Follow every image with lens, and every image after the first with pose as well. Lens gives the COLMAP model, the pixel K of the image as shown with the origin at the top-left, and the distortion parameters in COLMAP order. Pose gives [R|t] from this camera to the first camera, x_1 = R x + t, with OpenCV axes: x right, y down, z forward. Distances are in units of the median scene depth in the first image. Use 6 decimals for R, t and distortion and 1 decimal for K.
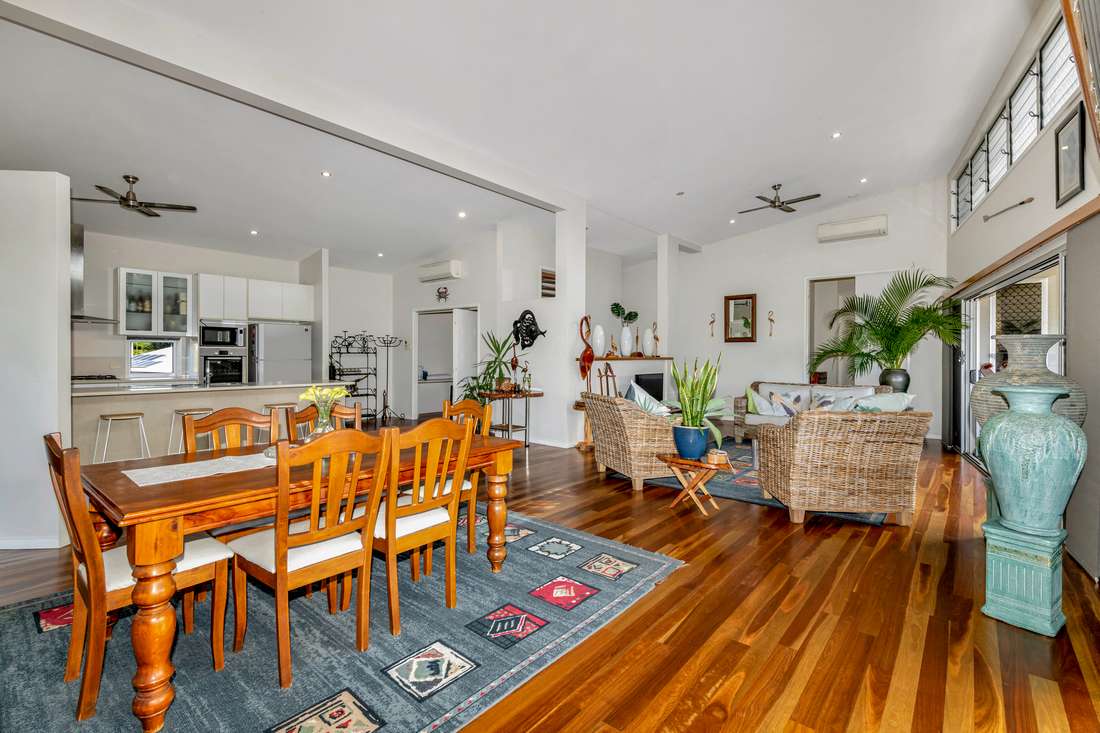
lens RADIAL K [[490.4, 0, 550.0], [0, 490.4, 366.5], [0, 0, 1]] dist [0.000076, -0.000047]
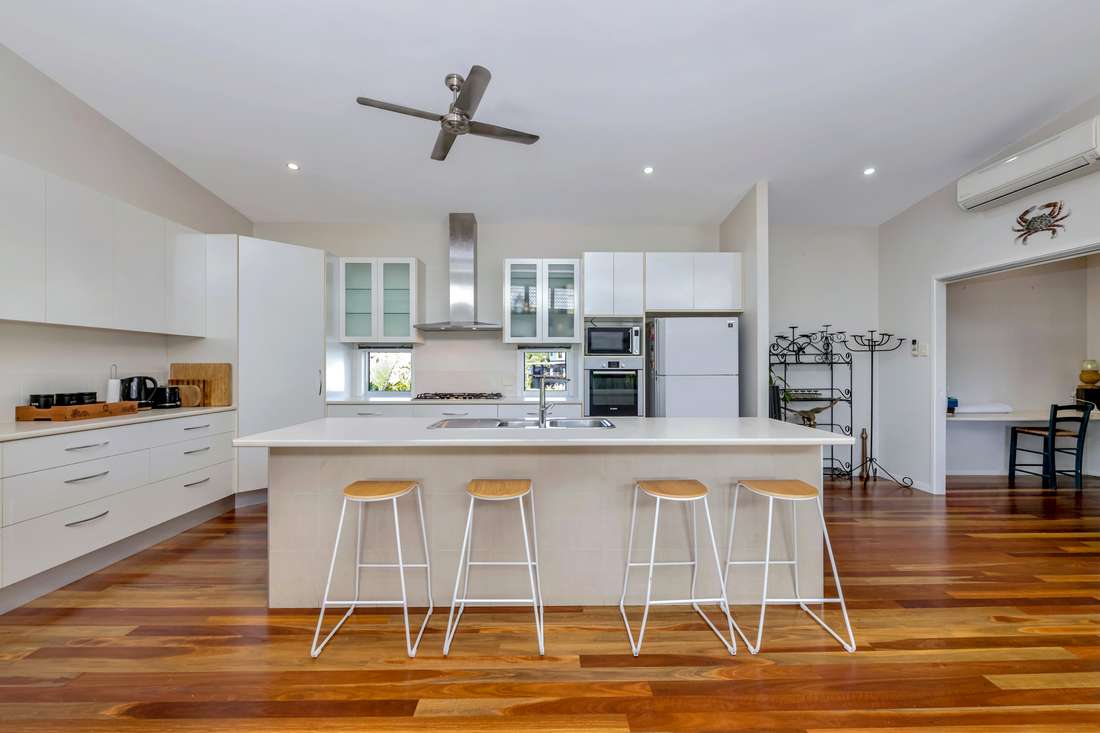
lens RADIAL K [[449.0, 0, 550.0], [0, 449.0, 366.5], [0, 0, 1]] dist [-0.000094, 0.000015]
pose [[0.658654, -0.008144, -0.752402, -0.227338], [-0.013172, 0.999663, -0.022351, -0.009009], [0.752331, 0.024632, 0.658325, 0.470107]]
